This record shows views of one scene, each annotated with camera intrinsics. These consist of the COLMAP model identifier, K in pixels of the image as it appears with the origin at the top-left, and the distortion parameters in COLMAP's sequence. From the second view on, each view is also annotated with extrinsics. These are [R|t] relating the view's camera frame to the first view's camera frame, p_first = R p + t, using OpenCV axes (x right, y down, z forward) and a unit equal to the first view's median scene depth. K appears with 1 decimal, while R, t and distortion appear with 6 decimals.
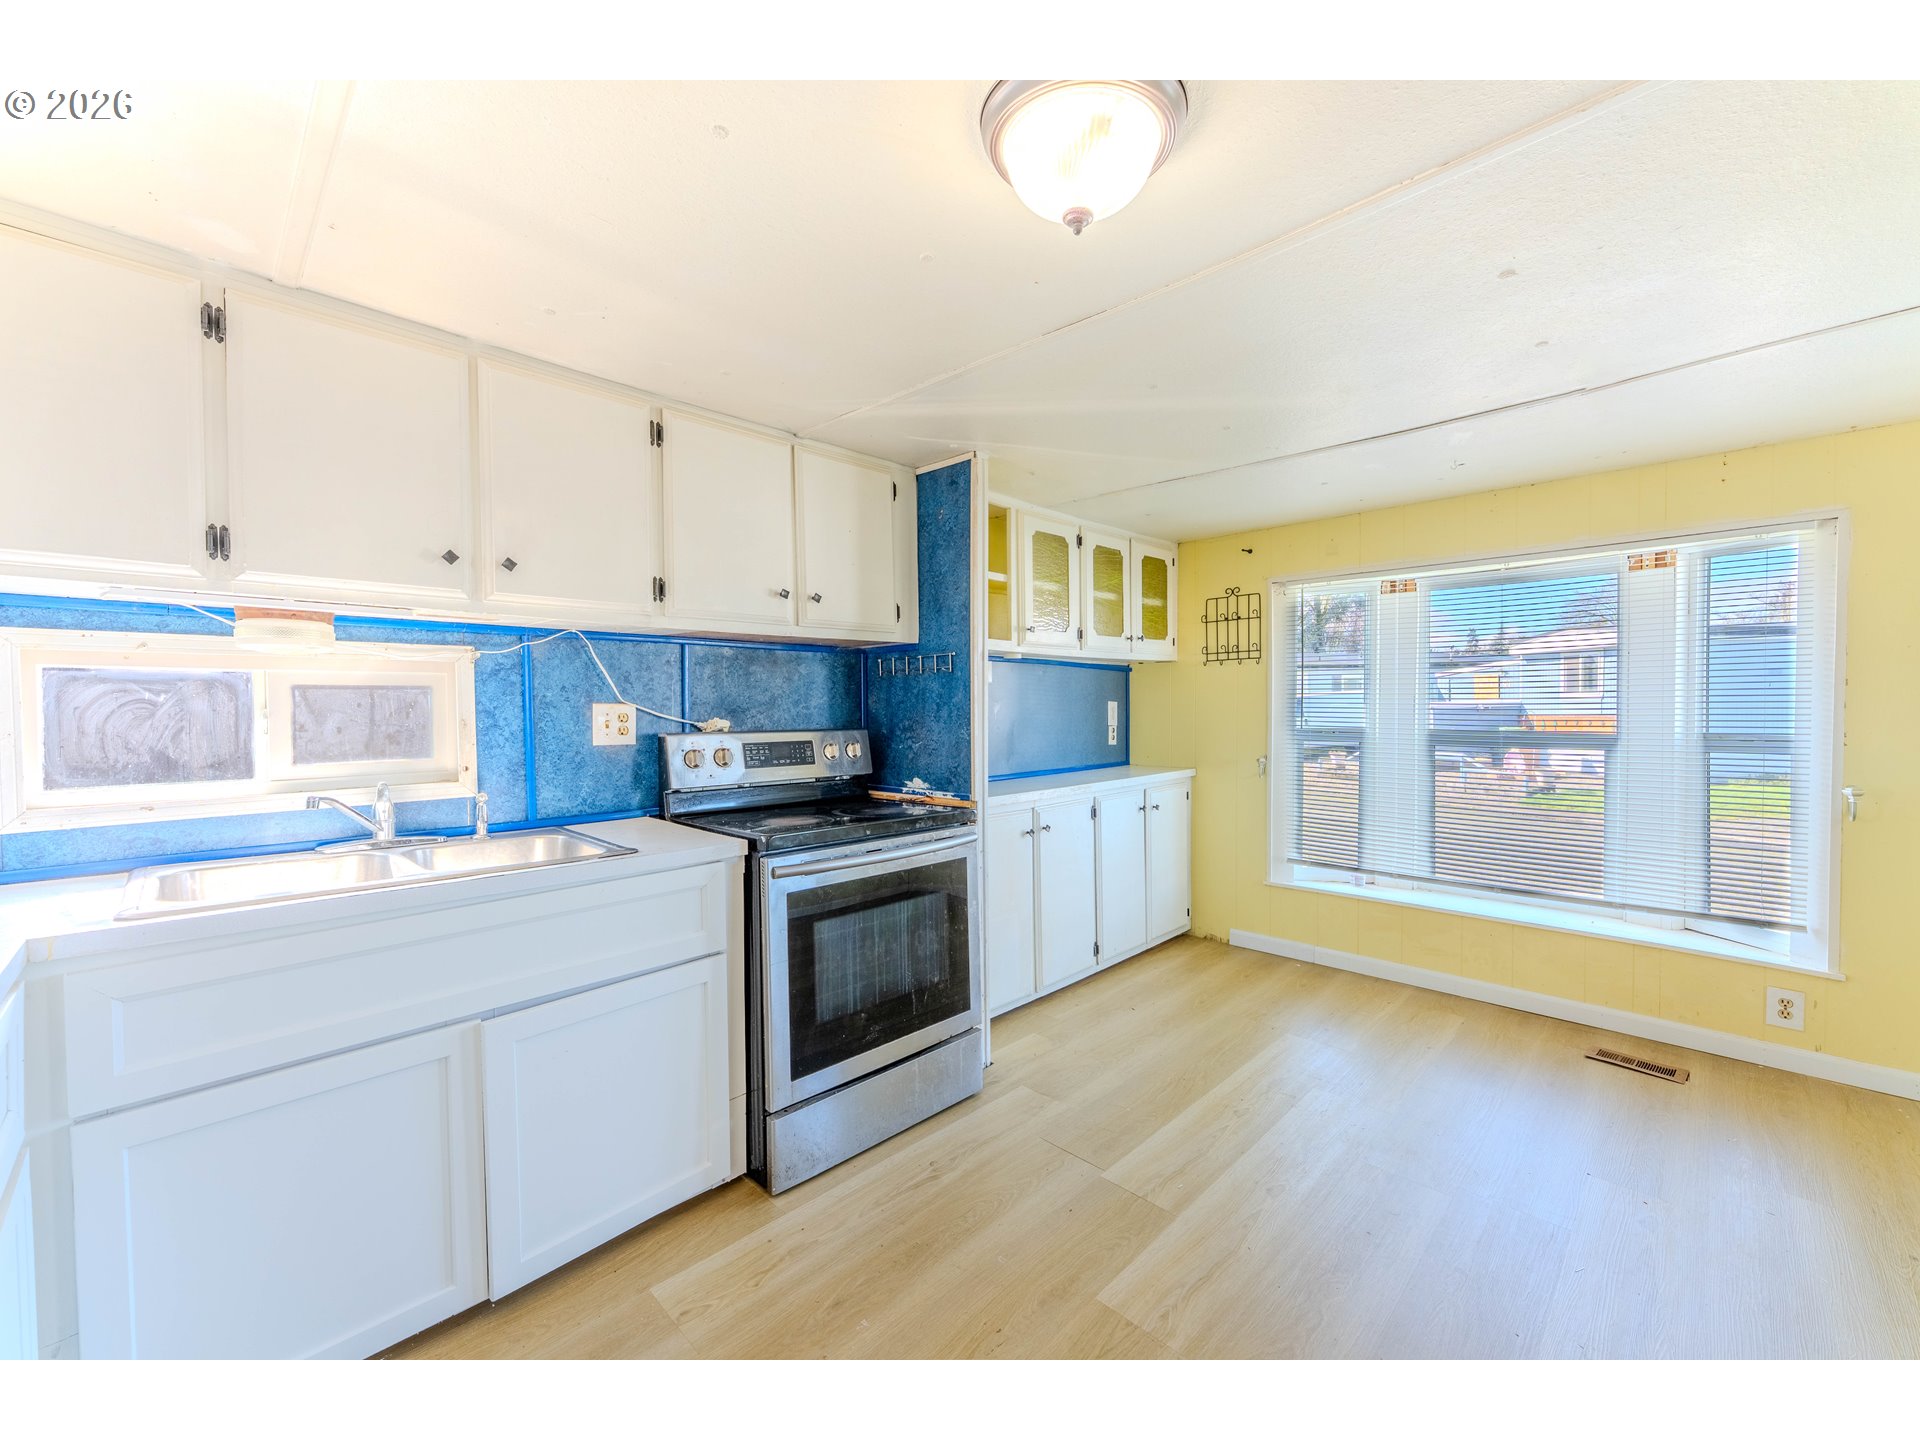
lens RADIAL K [[759.2, 0, 964.8], [0, 759.2, 718.2], [0, 0, 1]] dist [-0.000406, -0.000230]
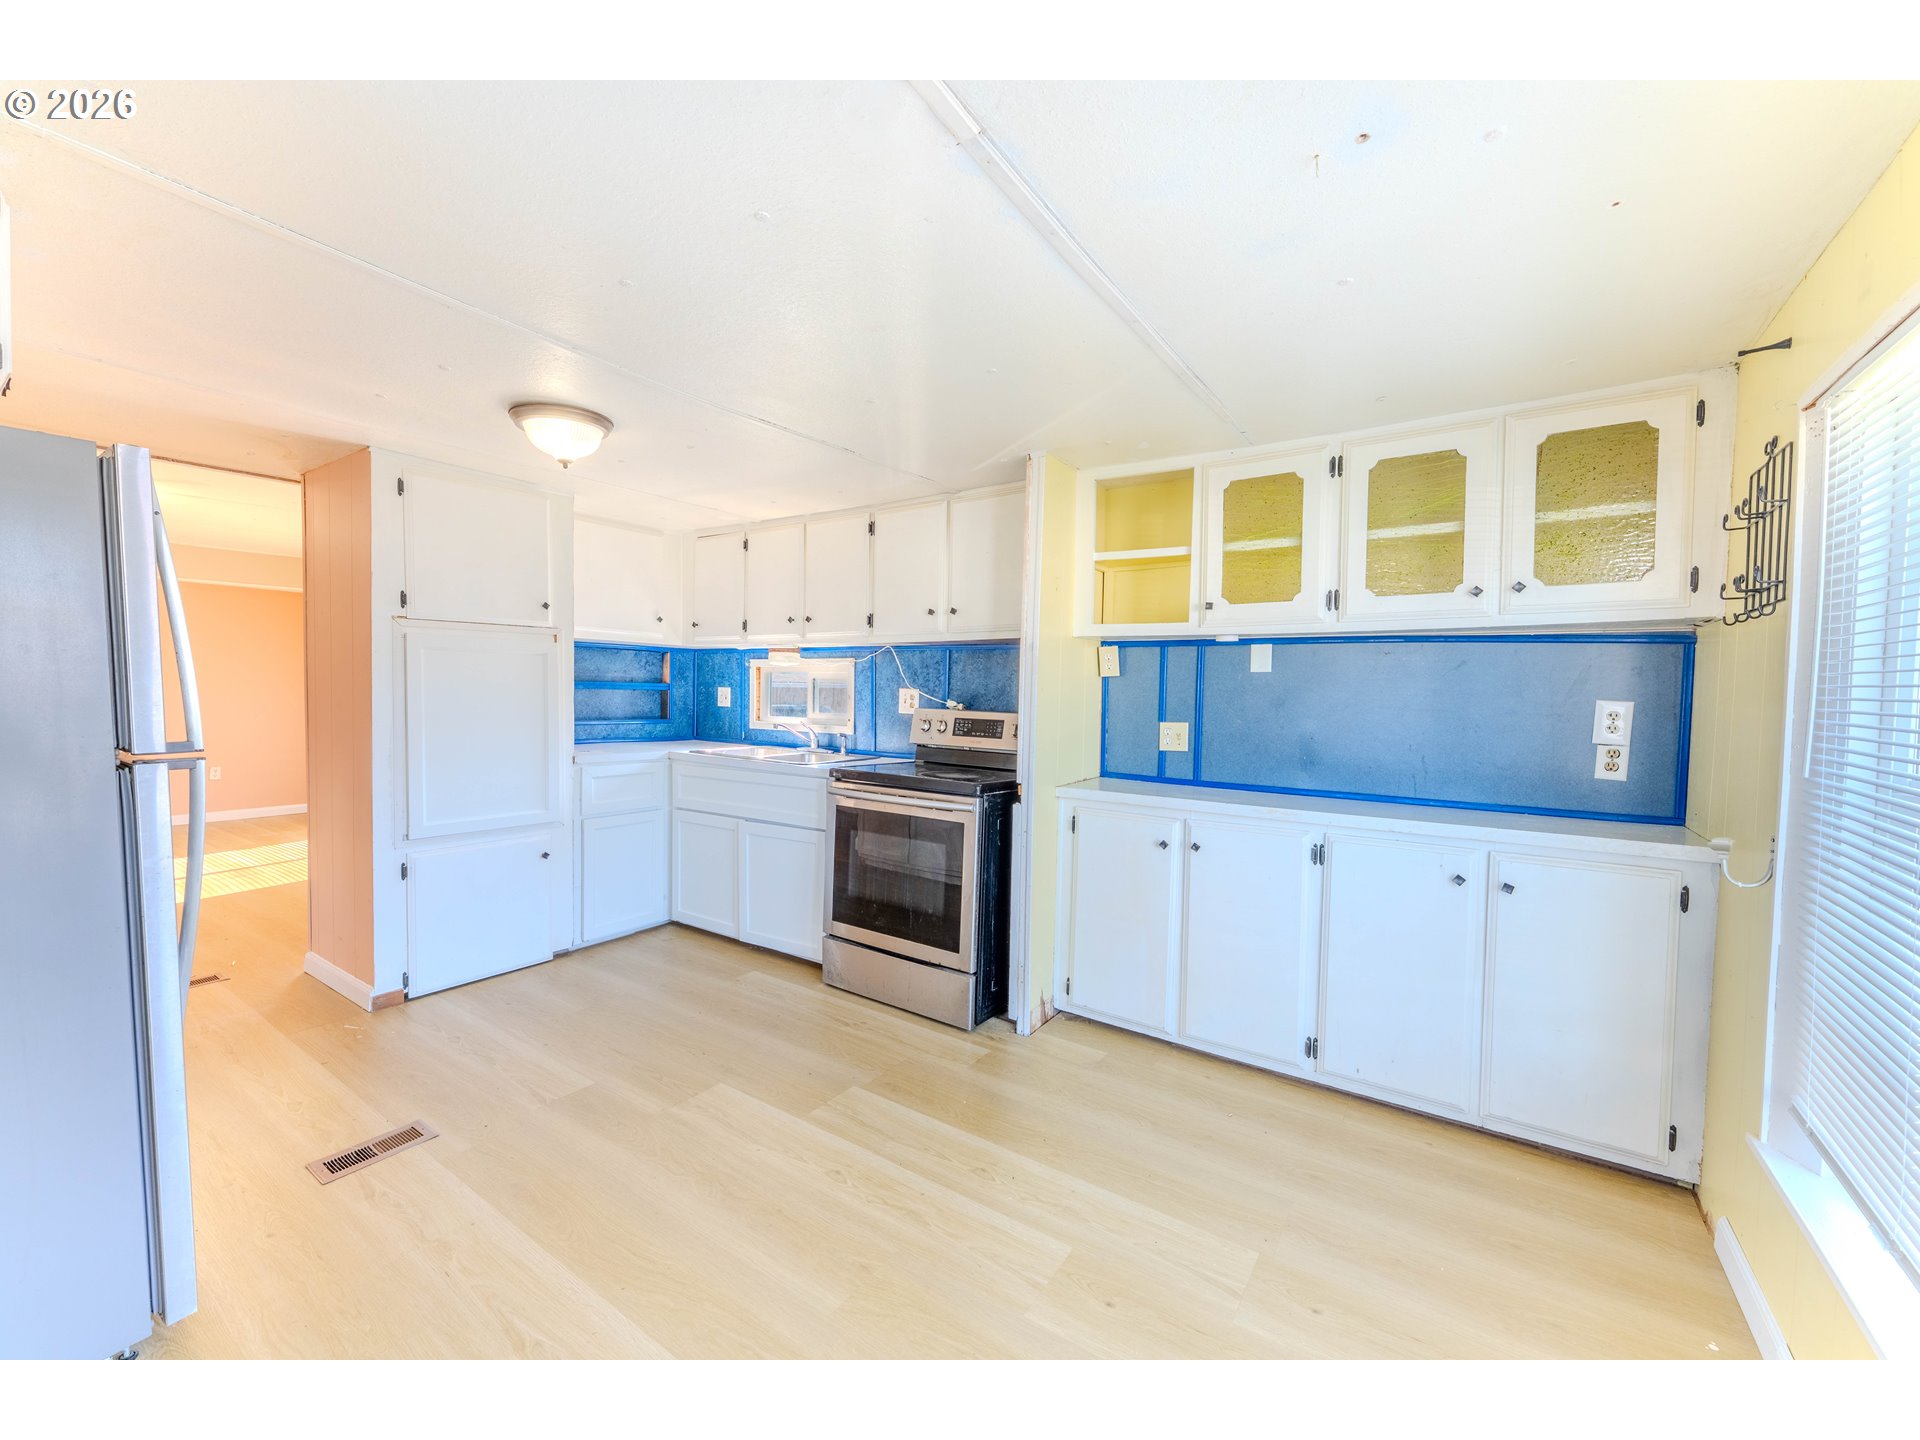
lens RADIAL K [[759.2, 0, 964.8], [0, 759.2, 718.2], [0, 0, 1]] dist [-0.000406, -0.000230]
pose [[0.185496, 0.044822, -0.981622, 1.031385], [-0.038627, 0.998520, 0.038294, -0.019916], [0.981886, 0.030814, 0.186953, 0.707755]]
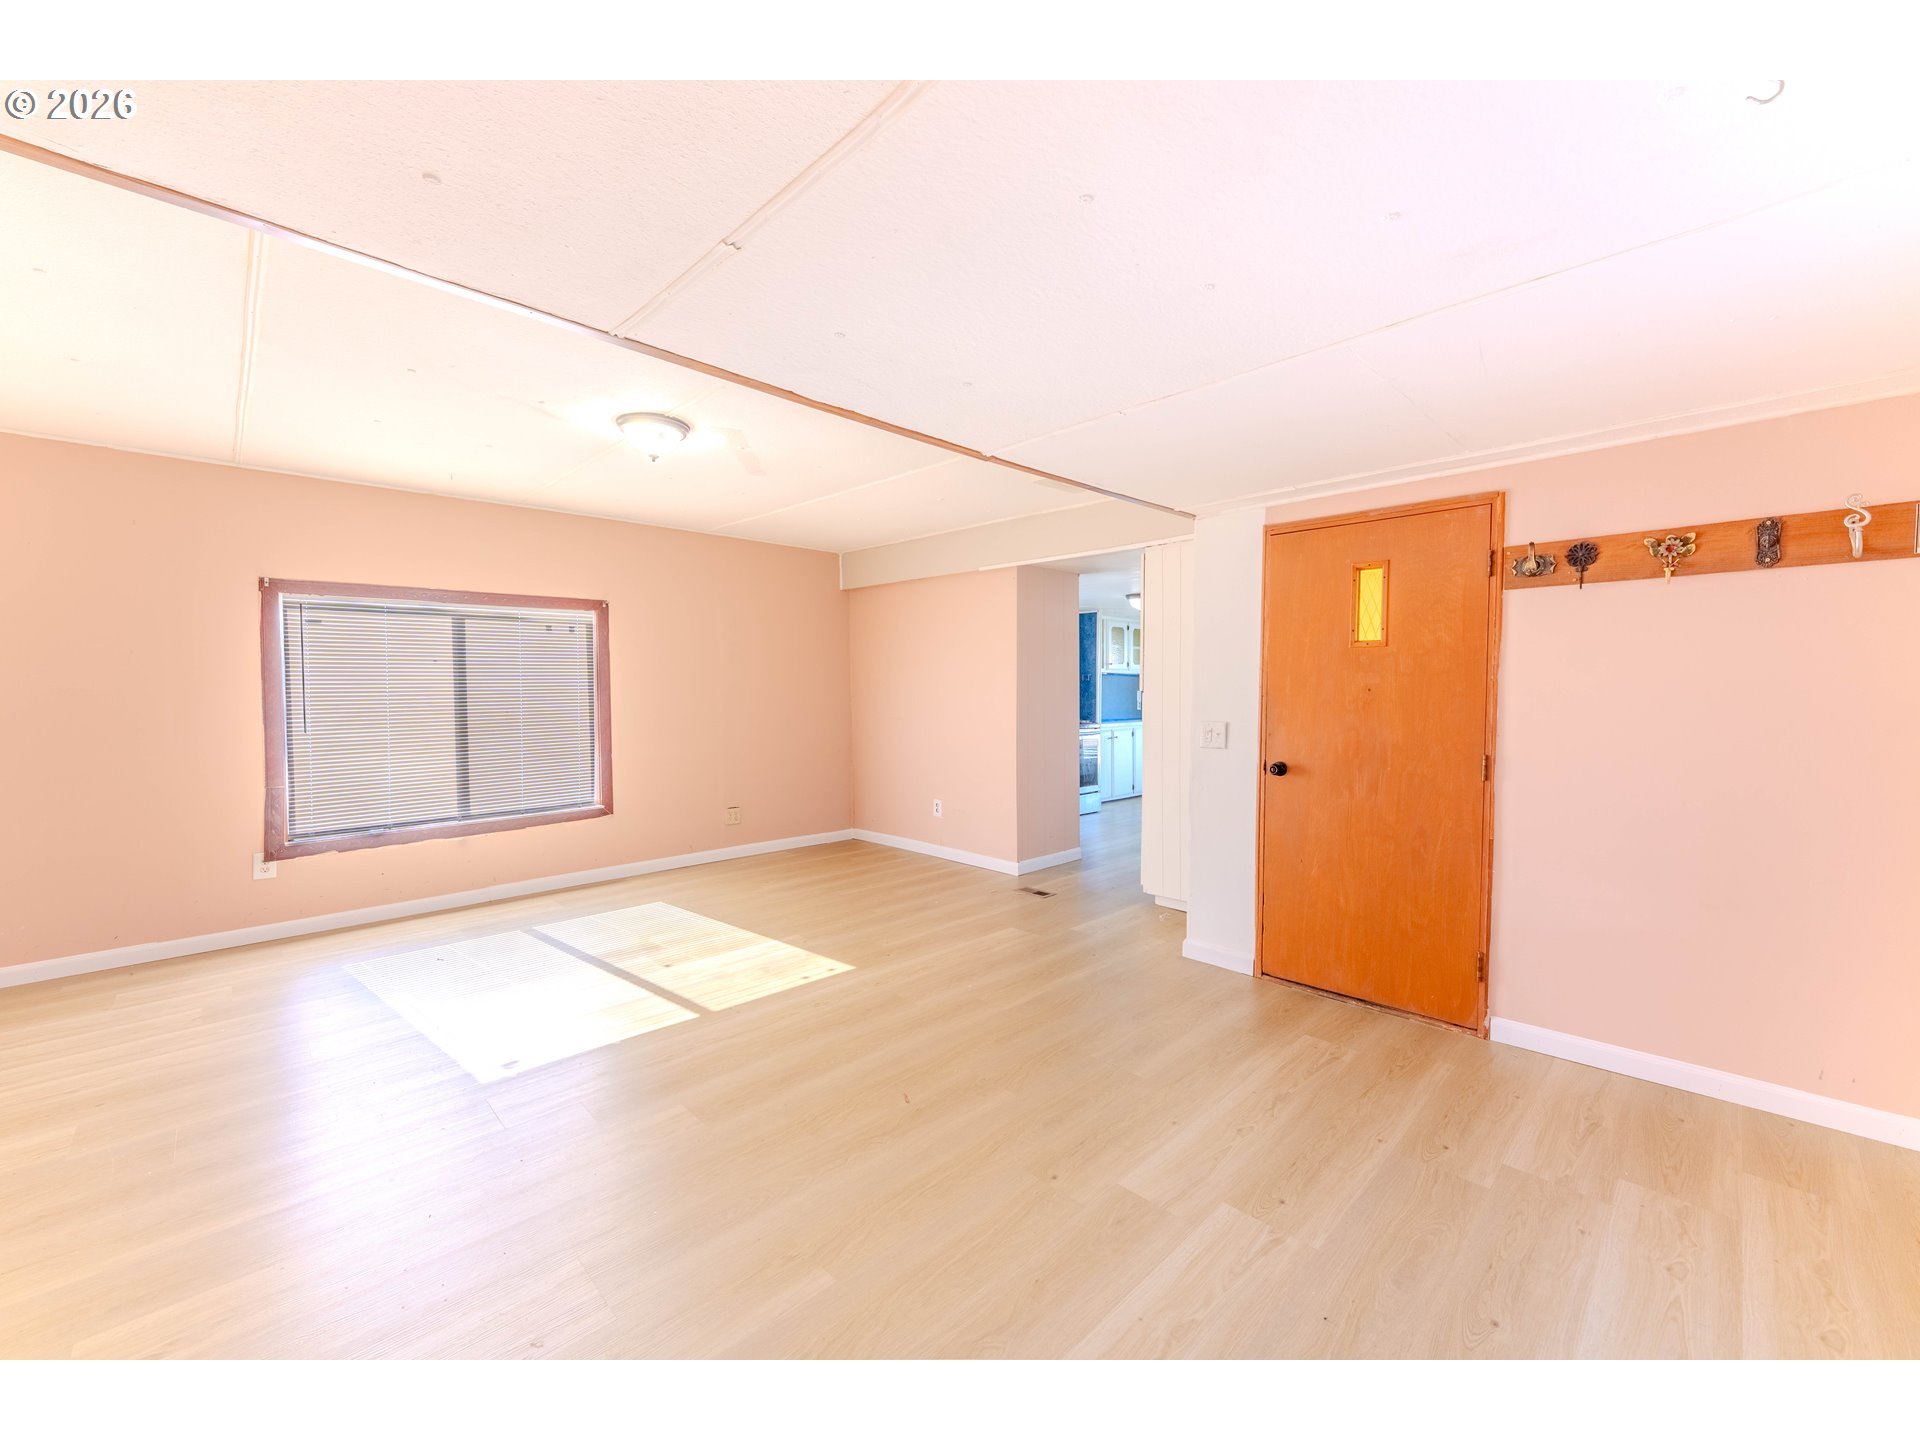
lens RADIAL K [[759.2, 0, 964.8], [0, 759.2, 718.2], [0, 0, 1]] dist [-0.000406, -0.000230]
pose [[0.999959, 0.005422, -0.007210, -0.499767], [-0.005313, 0.999874, 0.014981, 0.047140], [0.007290, -0.014942, 0.999862, -2.068634]]
